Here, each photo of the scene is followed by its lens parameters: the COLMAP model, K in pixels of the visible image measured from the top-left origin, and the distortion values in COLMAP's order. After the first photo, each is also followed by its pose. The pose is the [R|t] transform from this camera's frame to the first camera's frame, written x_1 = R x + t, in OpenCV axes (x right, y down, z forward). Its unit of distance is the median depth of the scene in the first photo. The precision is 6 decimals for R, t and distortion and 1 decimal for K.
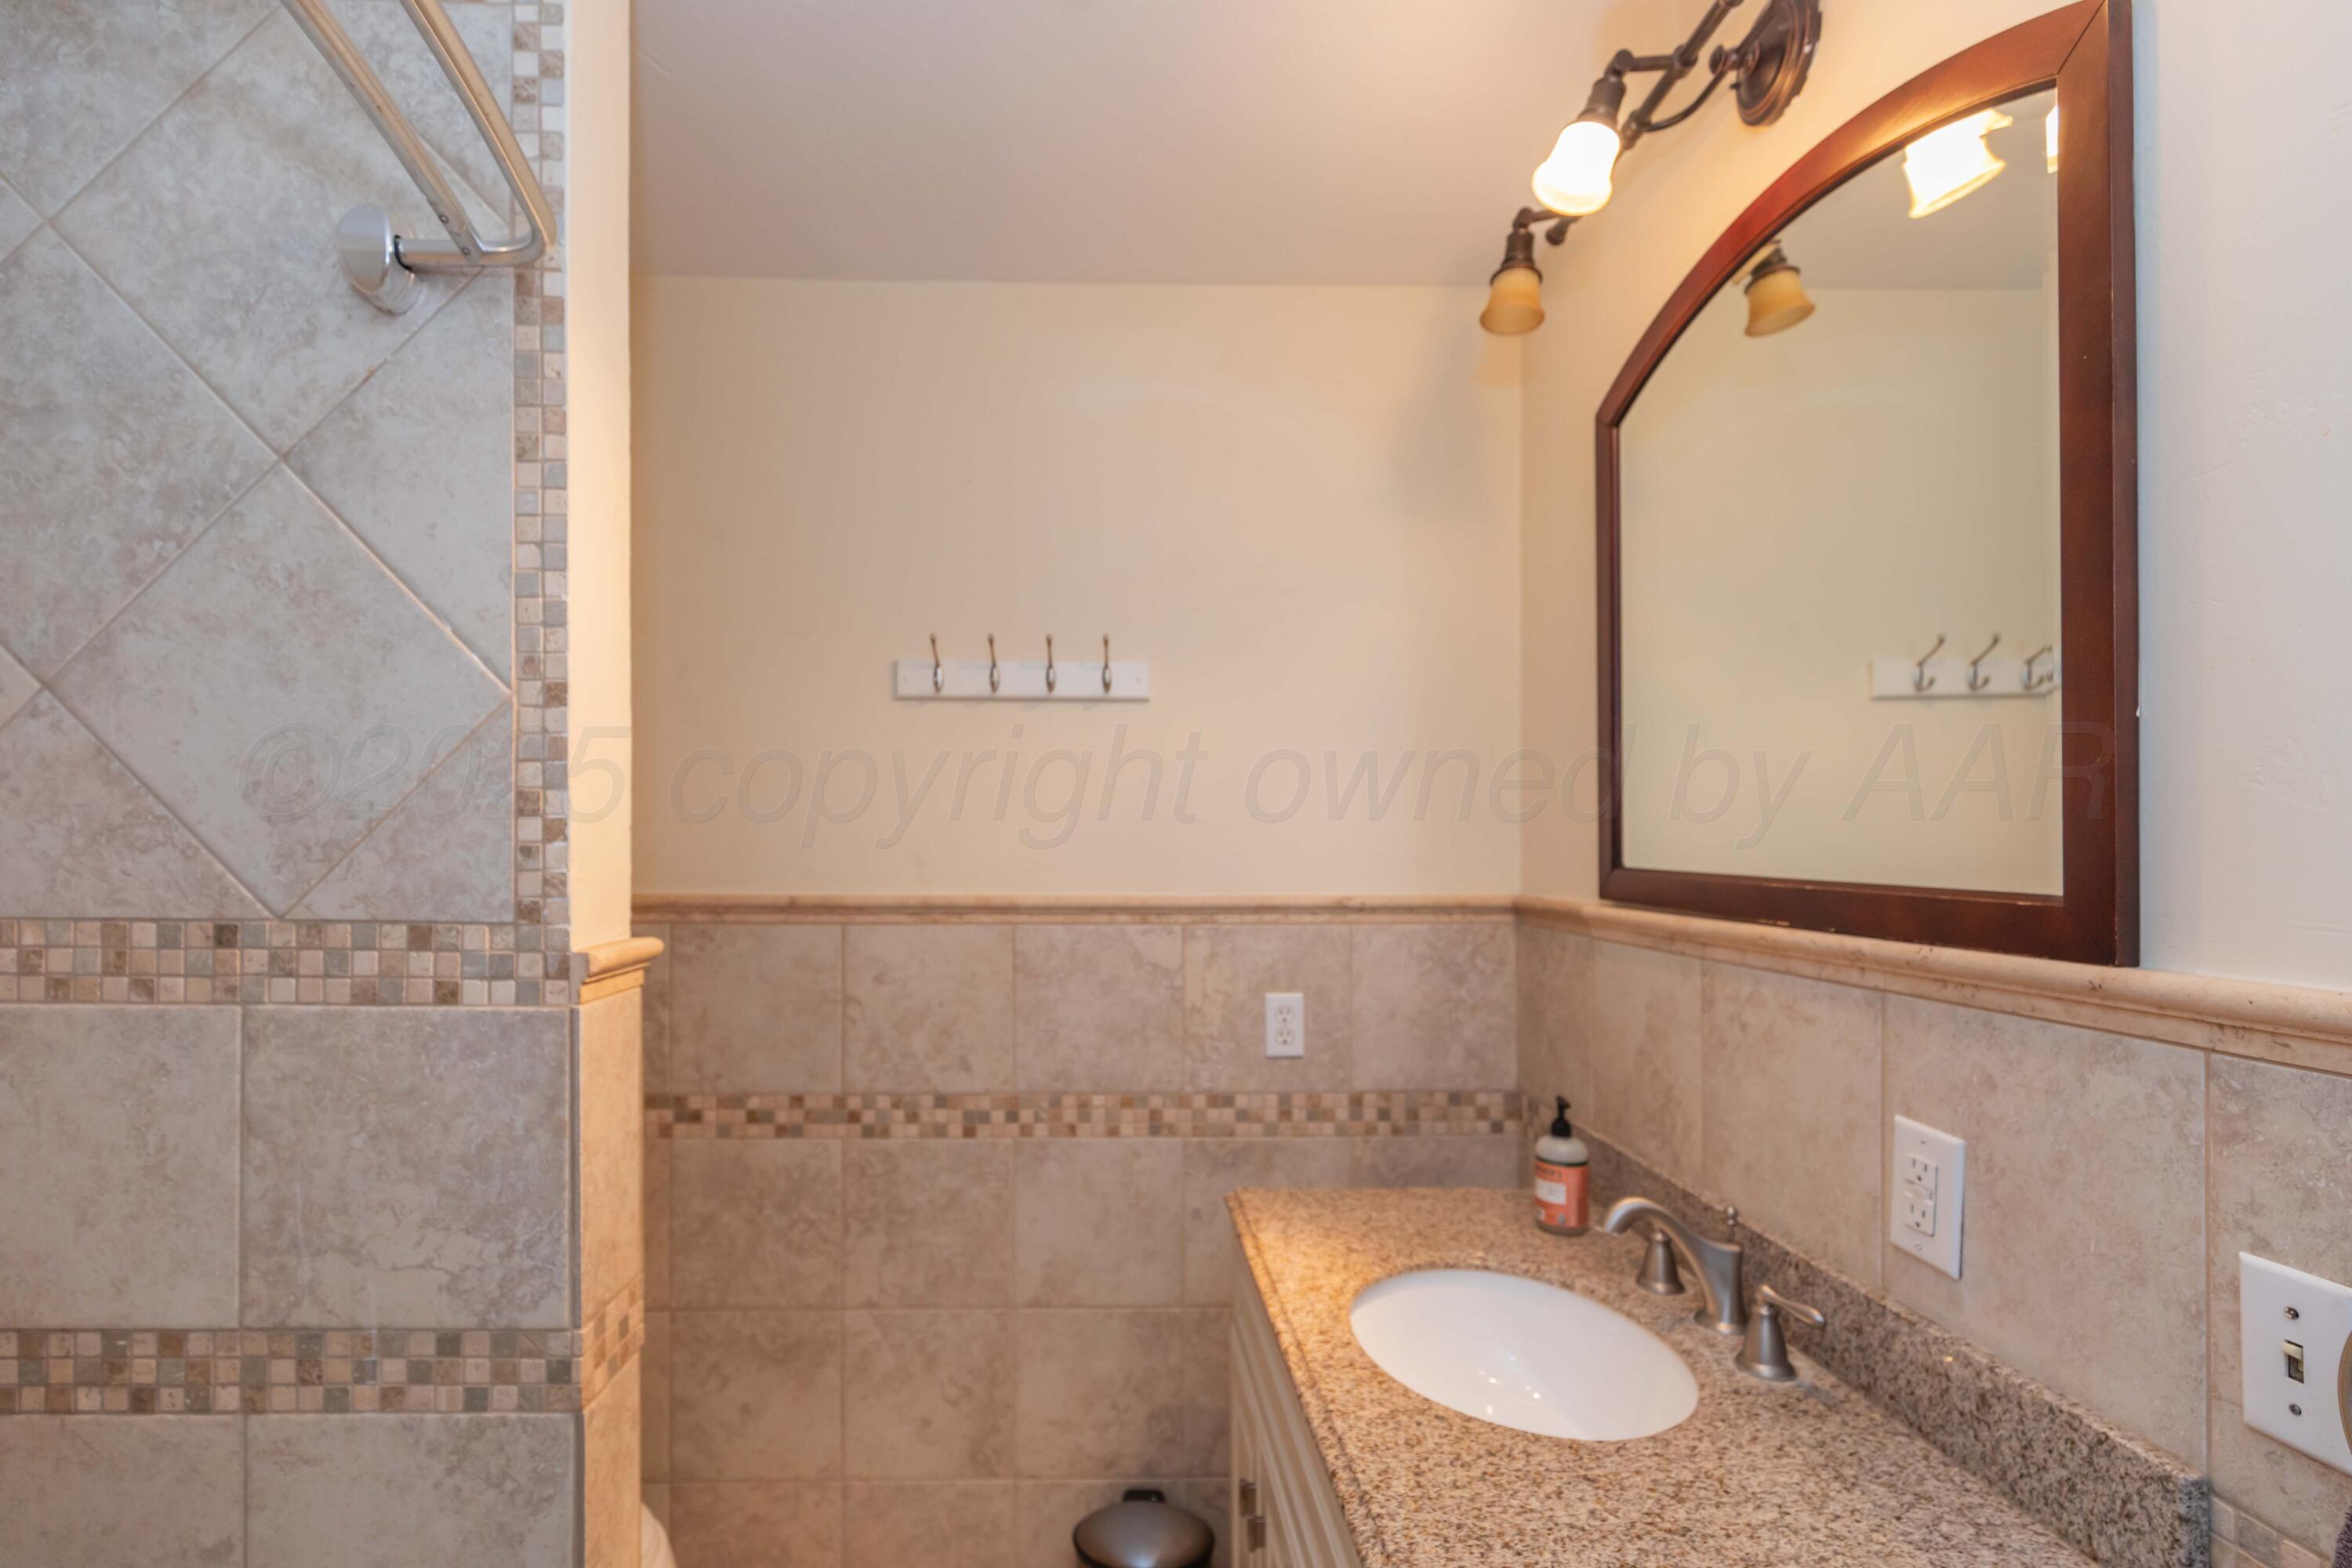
lens RADIAL K [[1074.1, 0, 1184.8], [0, 1074.1, 832.6], [0, 0, 1]] dist [0.001188, -0.003540]
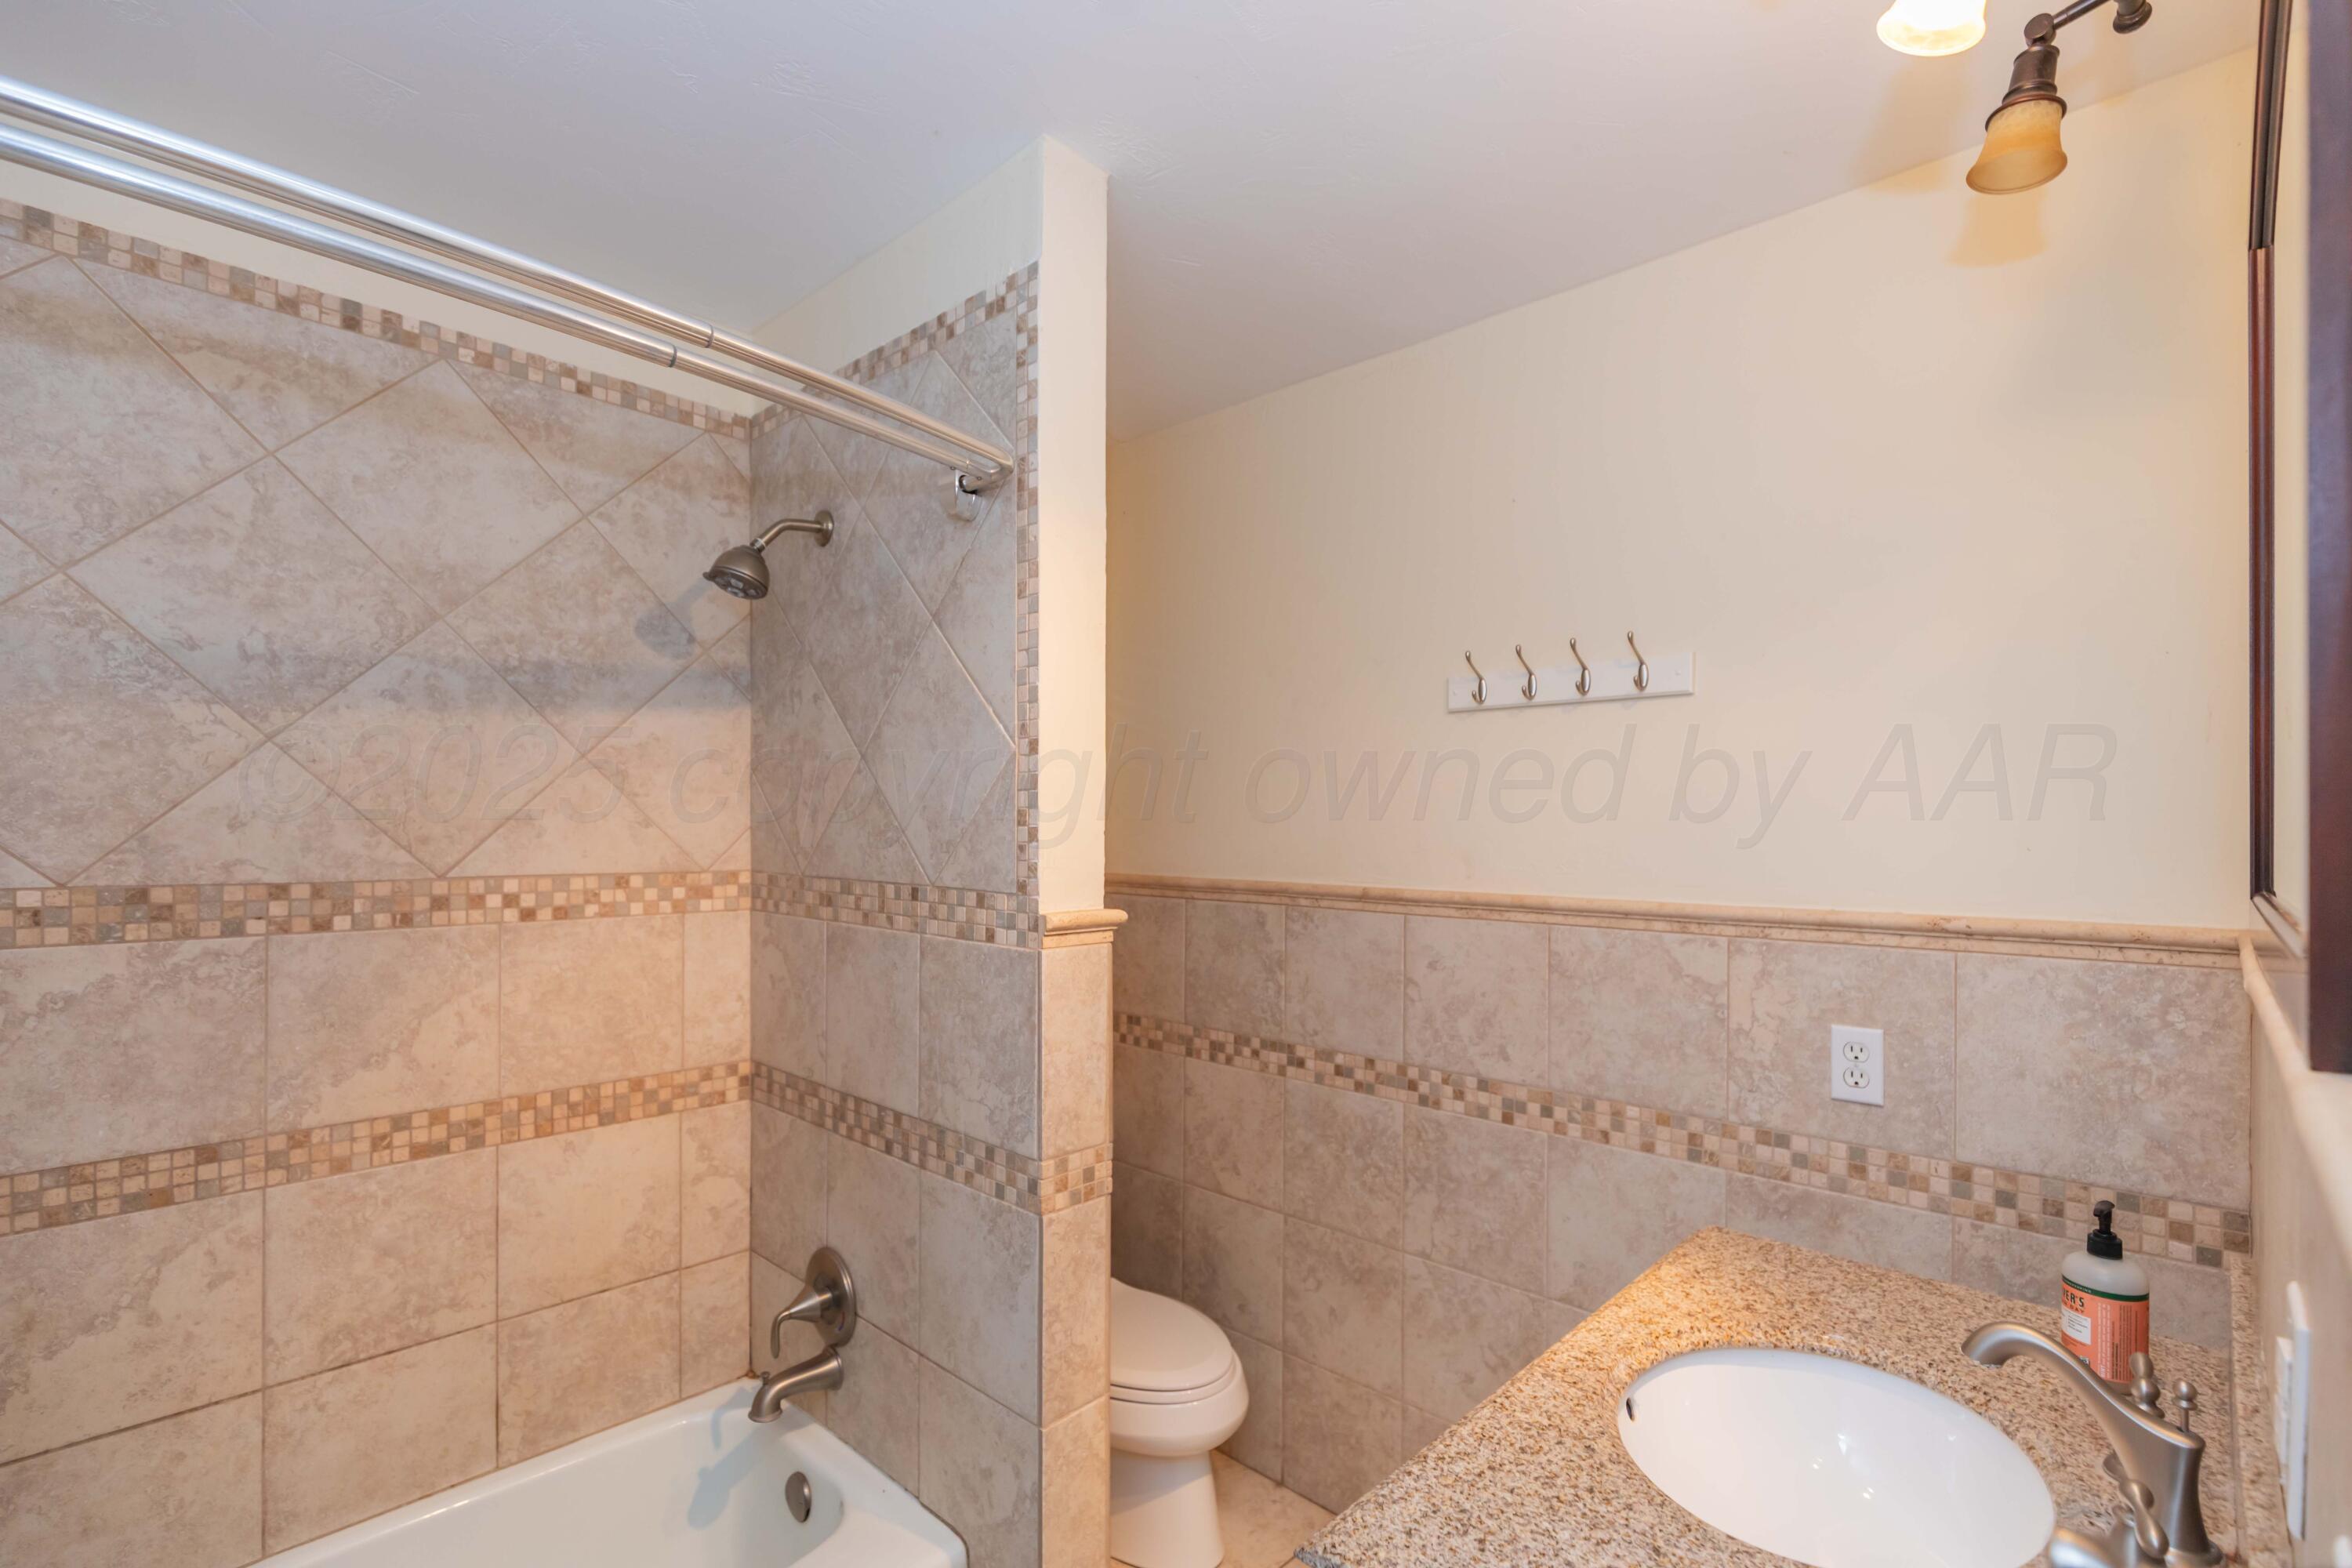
lens RADIAL K [[1074.1, 0, 1184.8], [0, 1074.1, 832.6], [0, 0, 1]] dist [0.001188, -0.003540]
pose [[0.711345, 0.005419, -0.702822, 0.314944], [-0.002190, 0.999983, 0.005495, -0.007018], [0.702840, -0.002370, 0.711344, 0.027795]]
